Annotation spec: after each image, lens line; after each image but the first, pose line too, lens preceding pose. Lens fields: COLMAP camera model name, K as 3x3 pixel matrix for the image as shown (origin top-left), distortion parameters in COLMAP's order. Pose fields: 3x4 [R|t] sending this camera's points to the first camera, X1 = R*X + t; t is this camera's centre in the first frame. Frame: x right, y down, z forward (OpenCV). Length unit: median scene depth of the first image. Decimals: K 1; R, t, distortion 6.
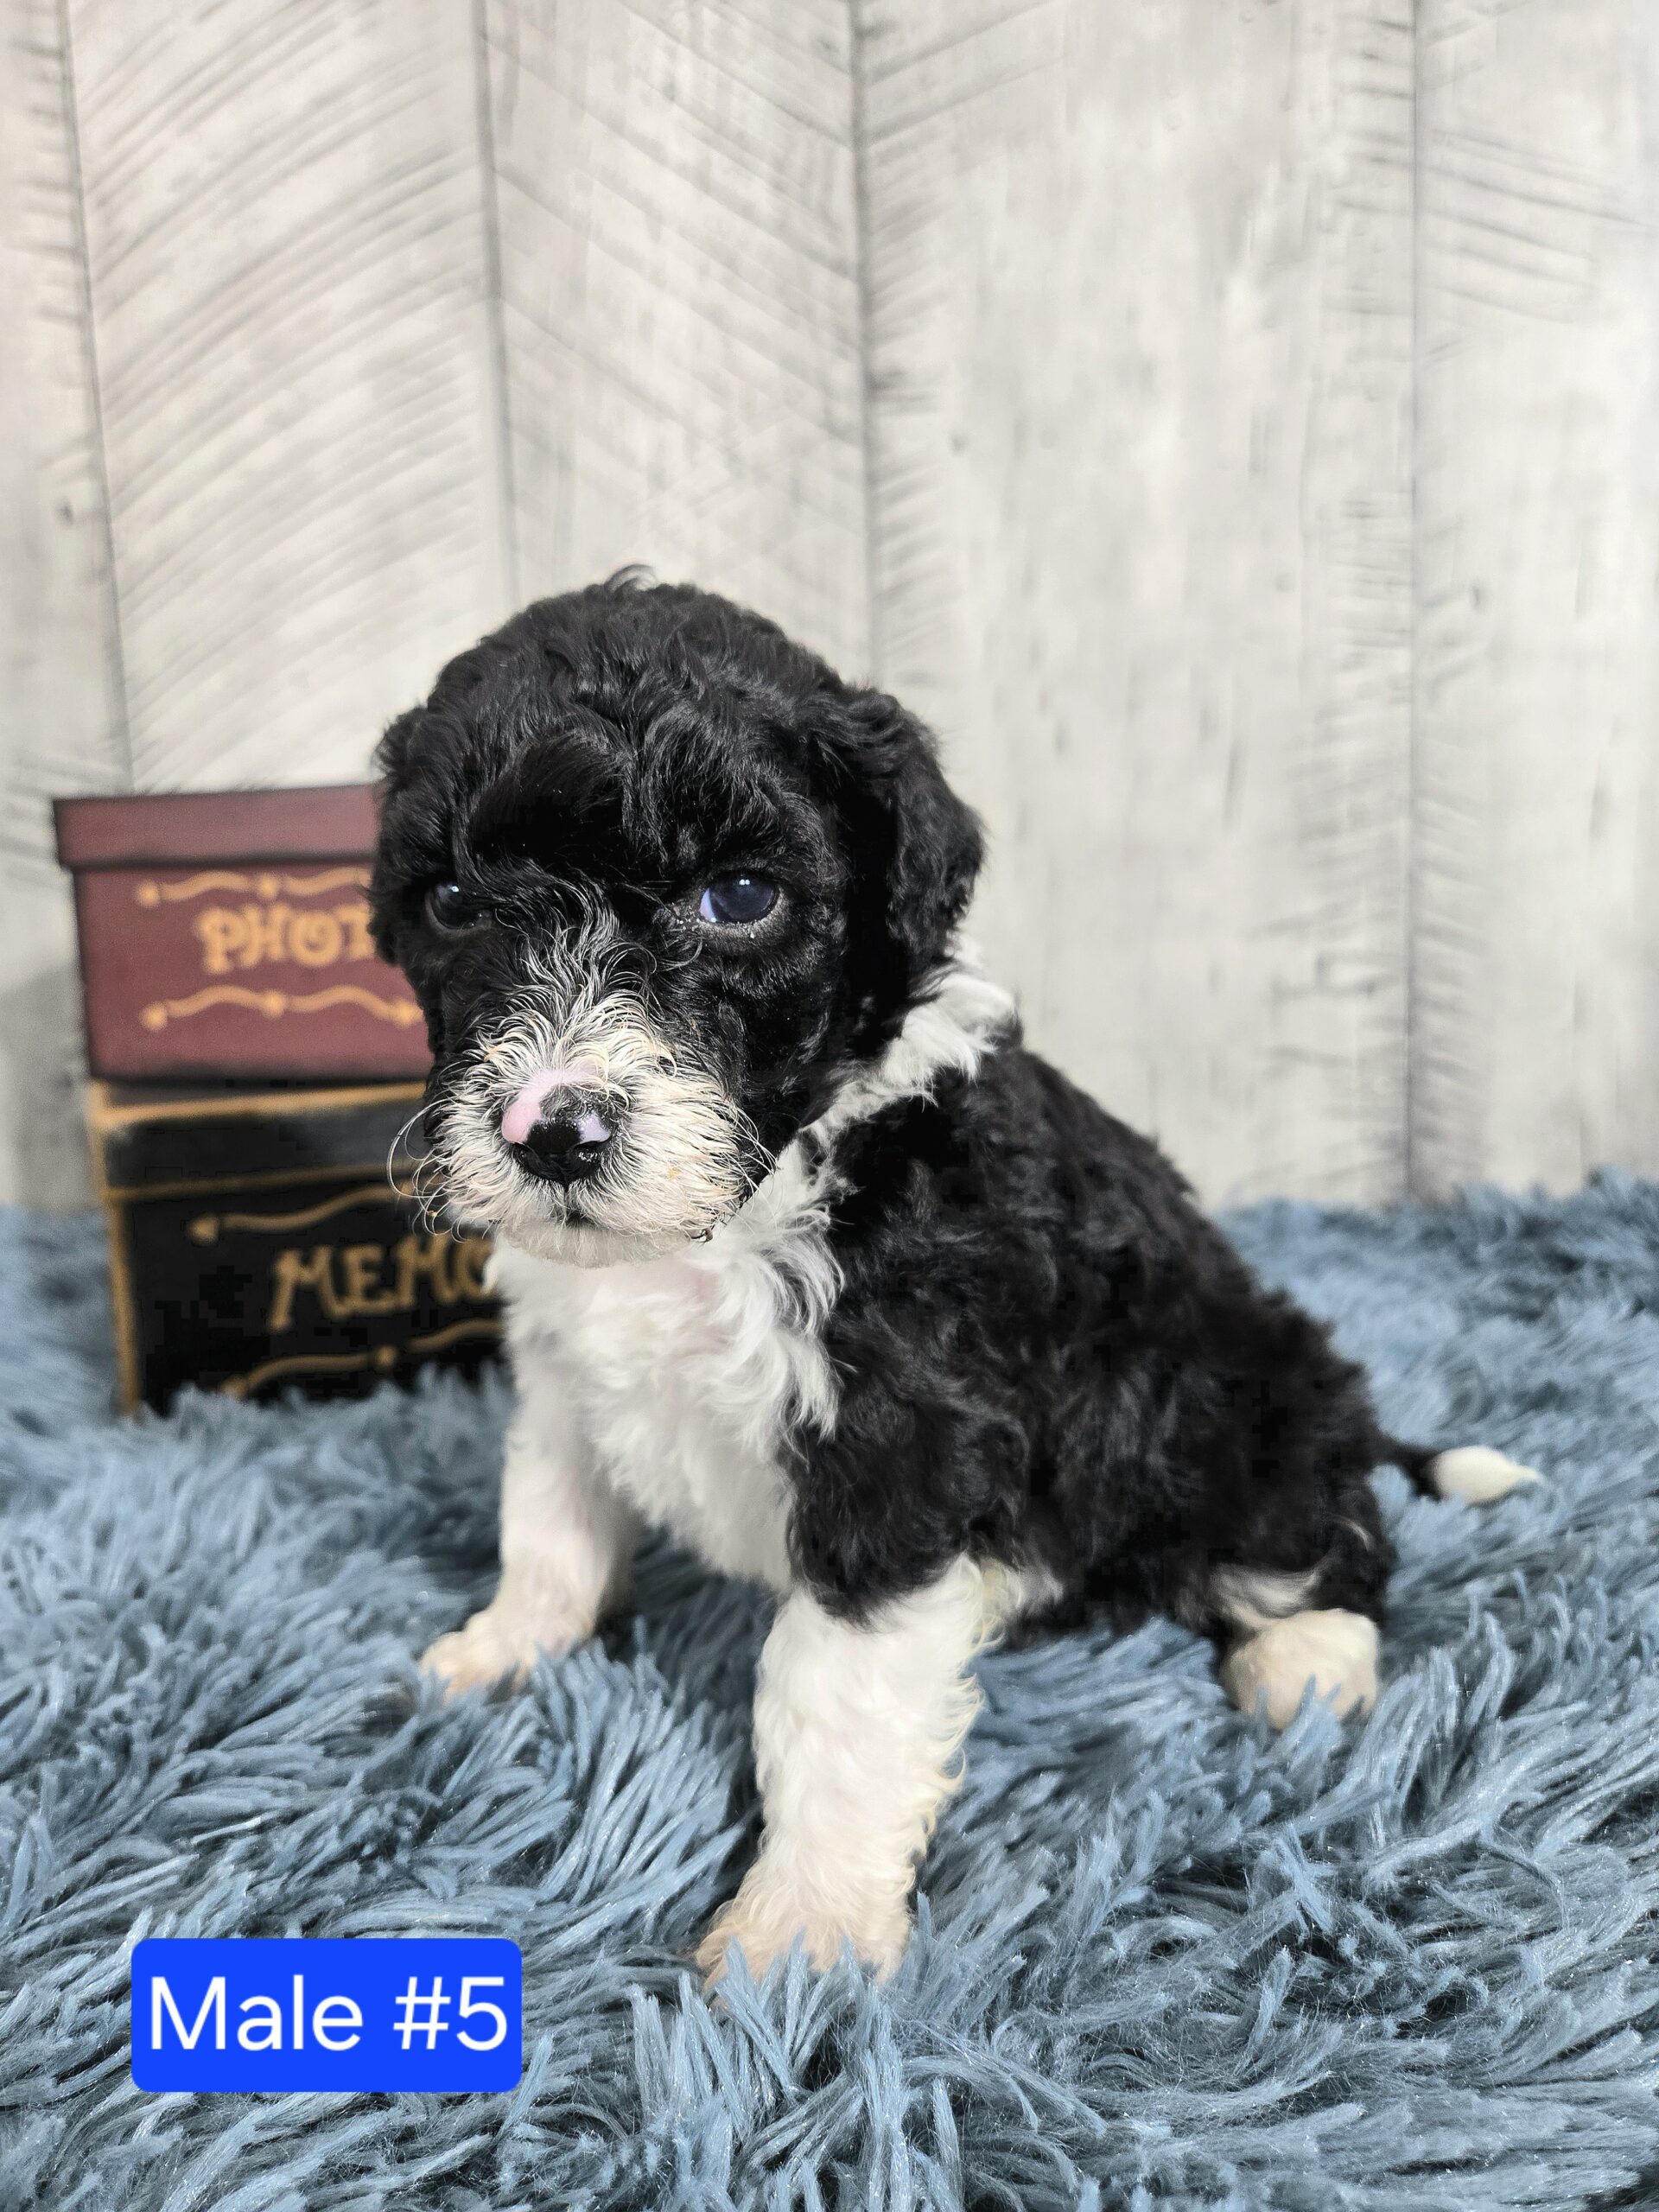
lens RADIAL K [[1586.9, 0, 801.1], [0, 1586.9, 1088.1], [0, 0, 1]] dist [0.026695, -0.050259]
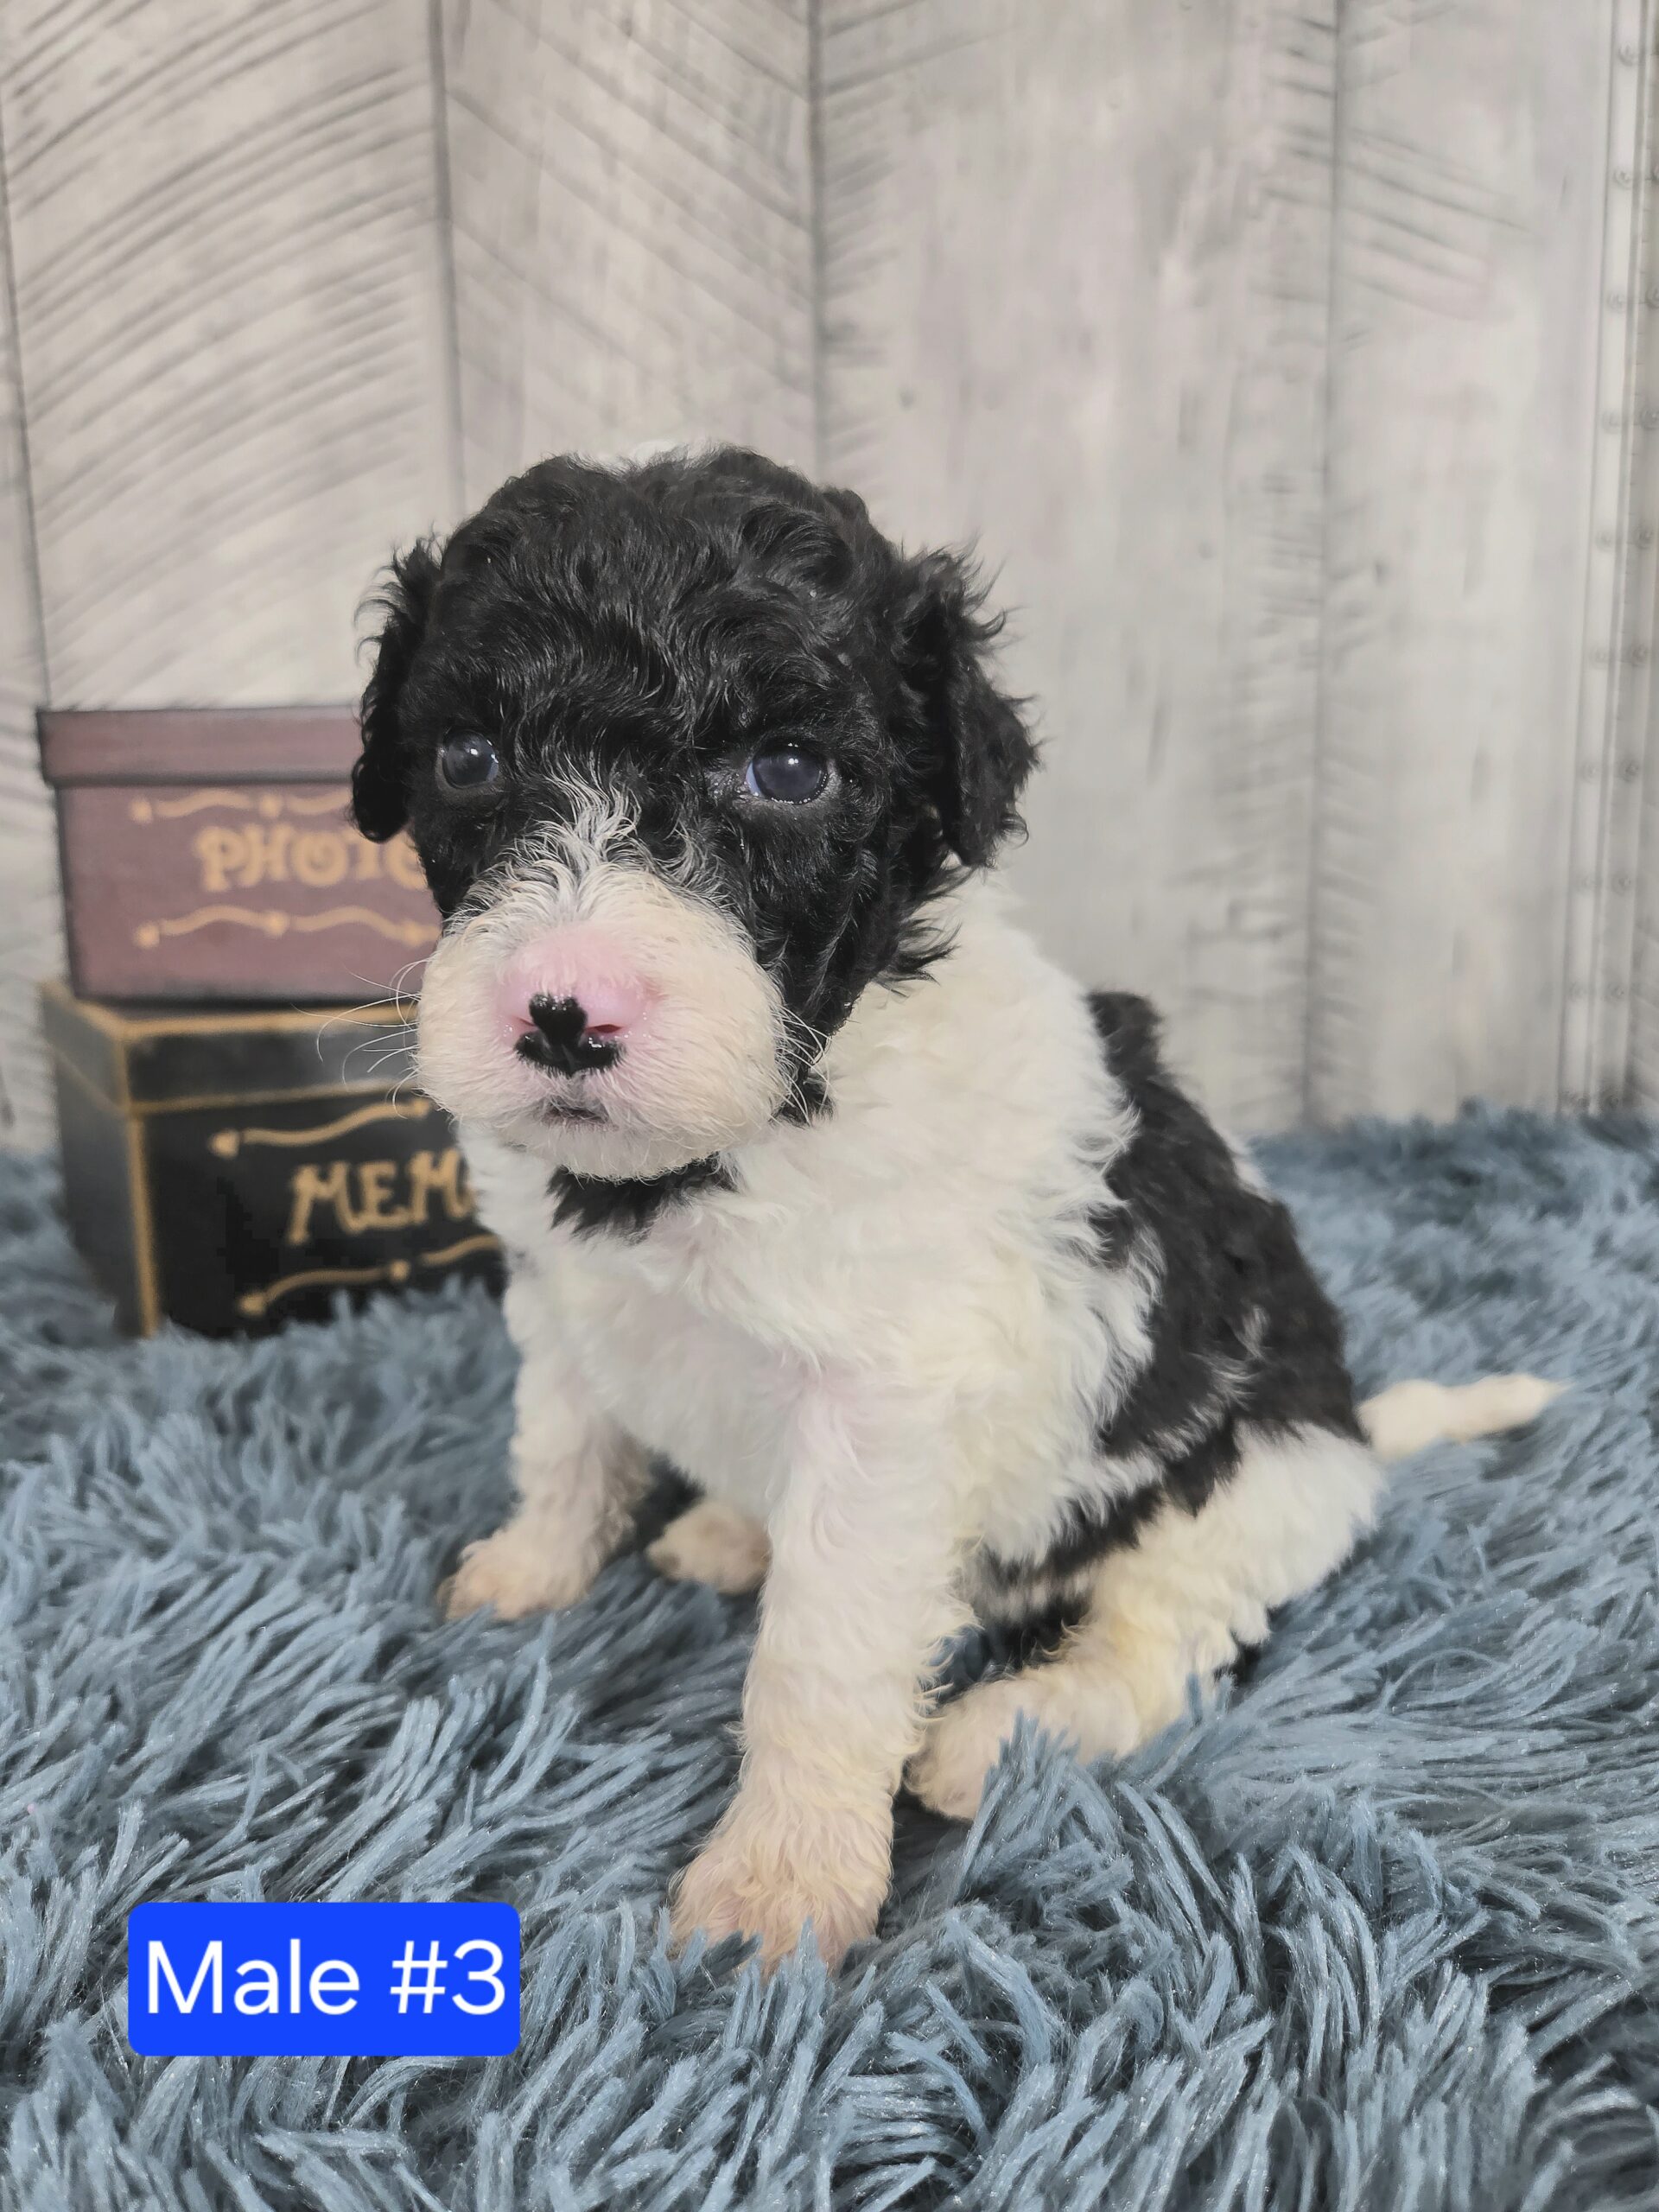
lens RADIAL K [[1586.9, 0, 821.3], [0, 1586.9, 1113.5], [0, 0, 1]] dist [0.026695, -0.050259]
pose [[0.990536, -0.000397, 0.137249, -0.098647], [-0.004621, 0.999332, 0.036241, 0.022069], [-0.137172, -0.036532, 0.989873, -0.034221]]
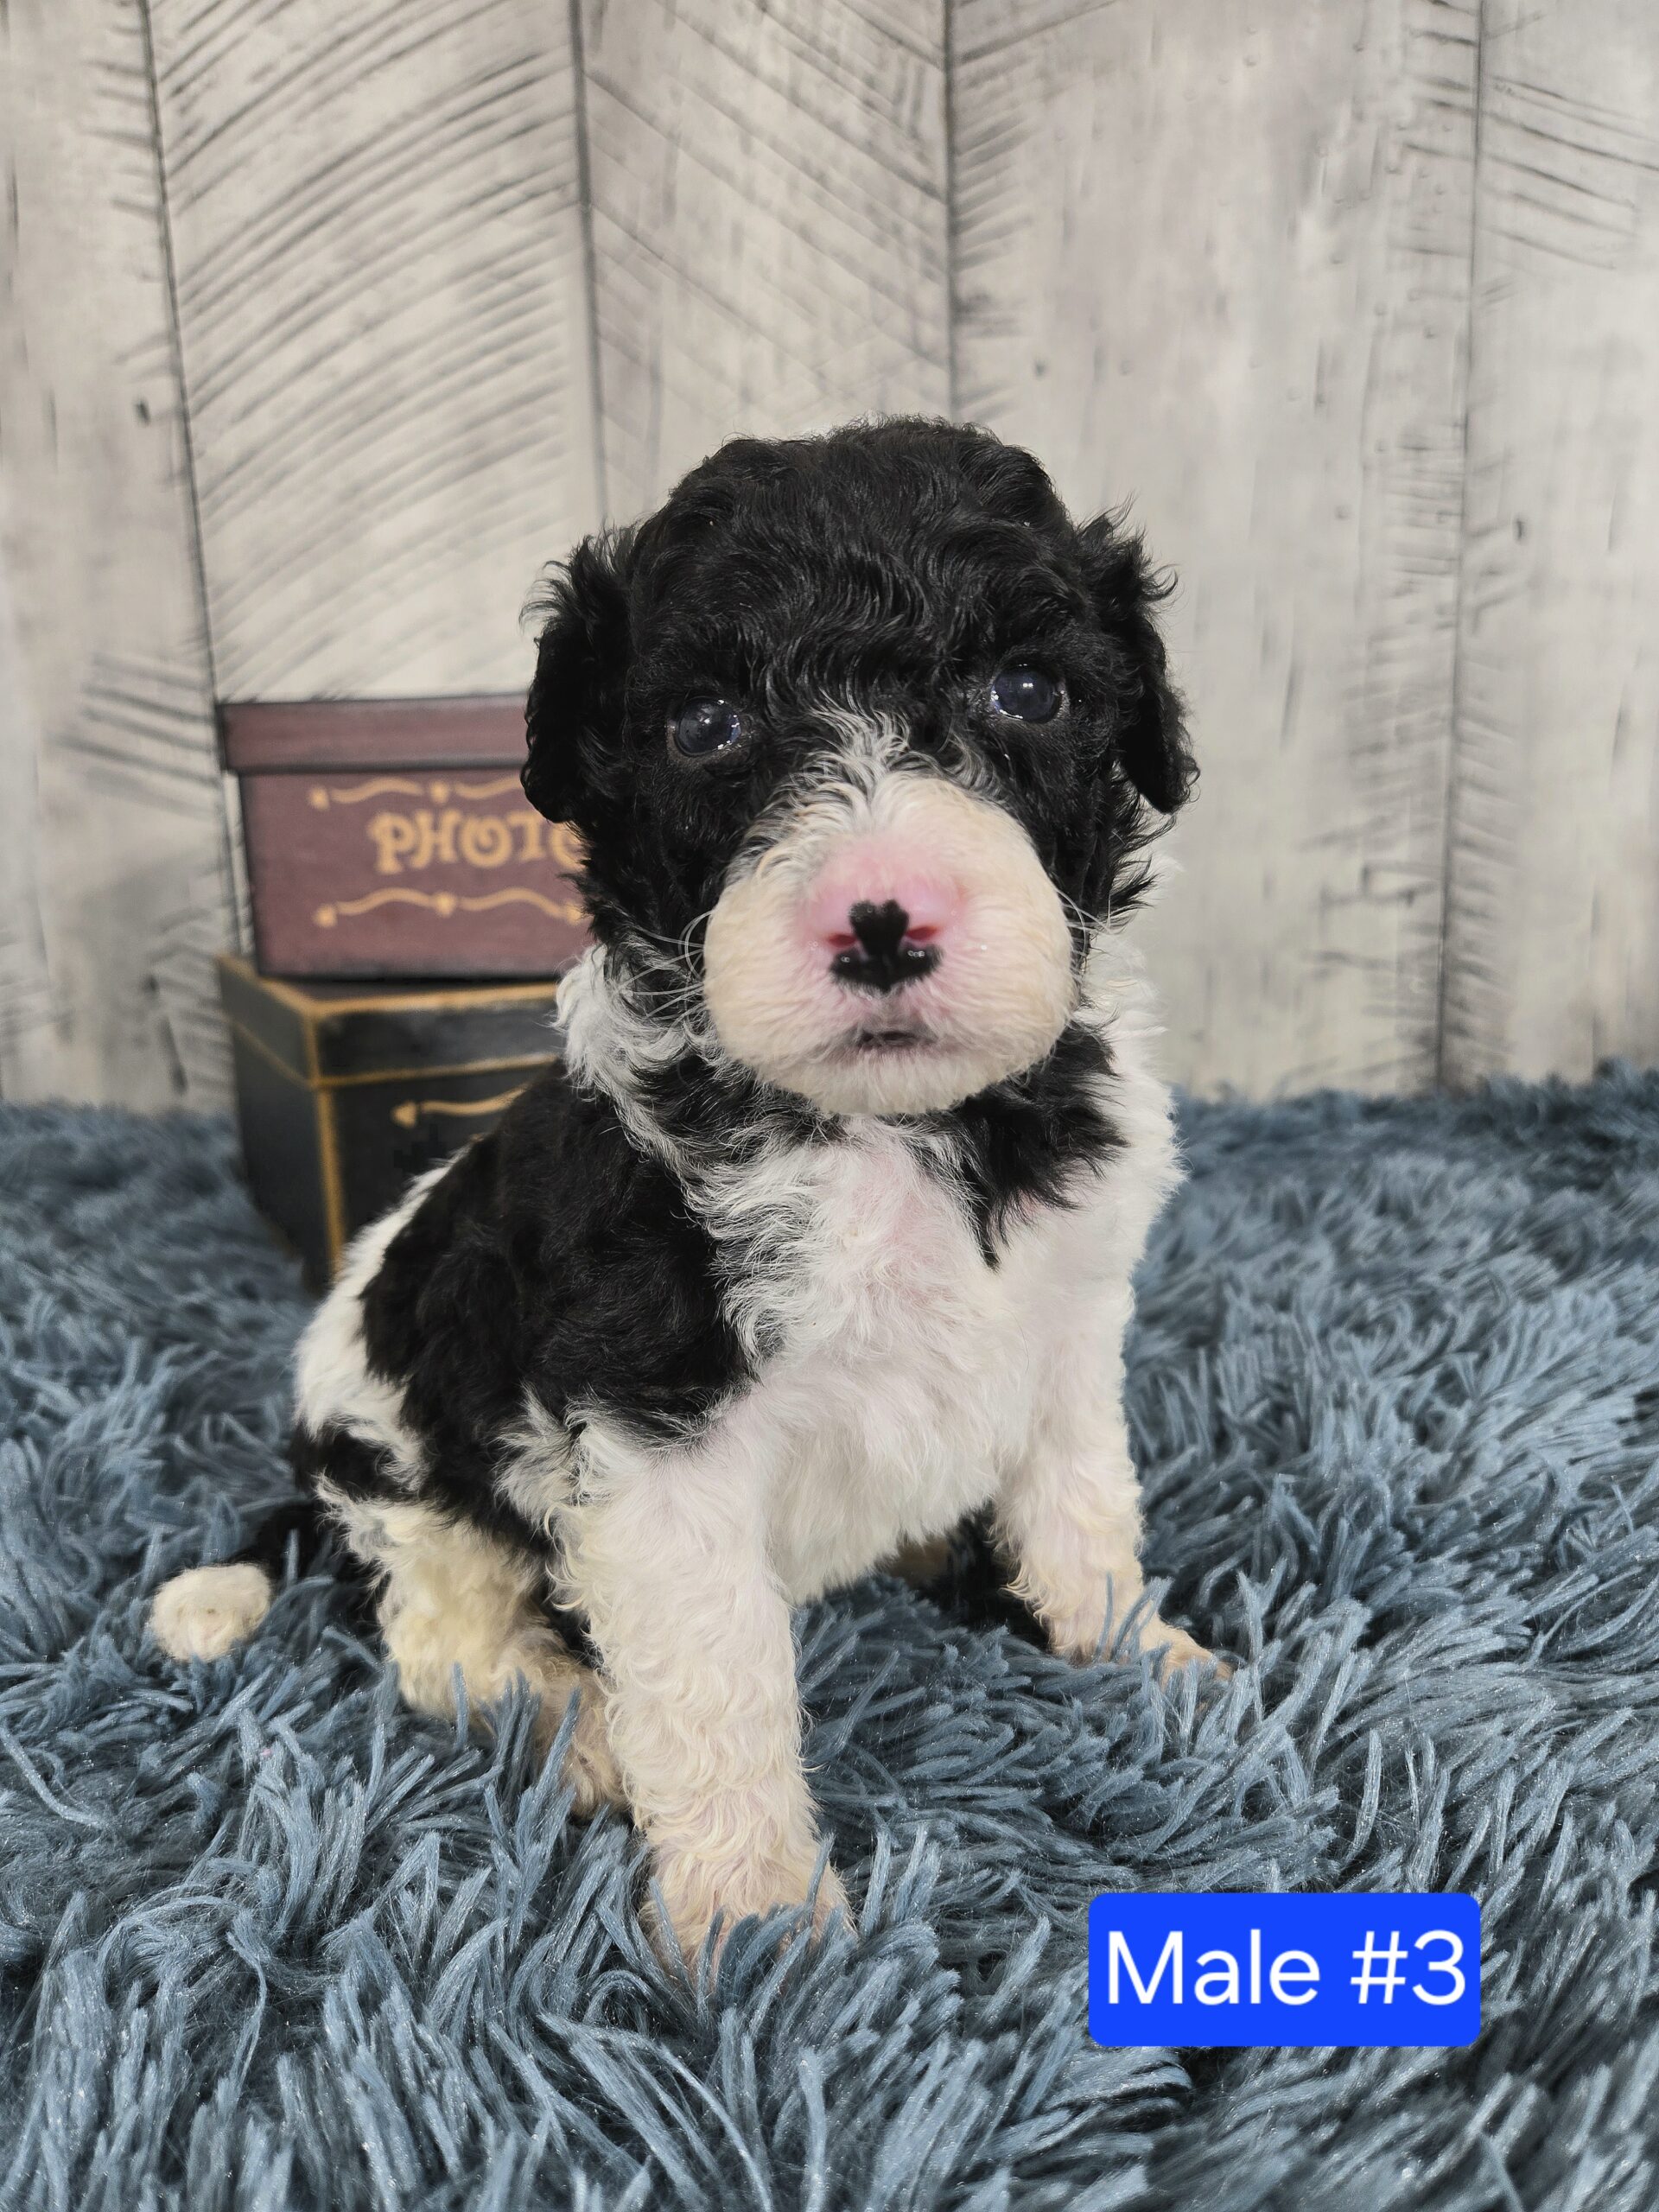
lens RADIAL K [[1586.9, 0, 825.9], [0, 1586.9, 1112.3], [0, 0, 1]] dist [0.026695, -0.050259]
pose [[0.997080, -0.006108, 0.076117, -0.123474], [0.000912, 0.997677, 0.068110, 0.010110], [-0.076357, -0.067842, 0.994770, -0.059205]]
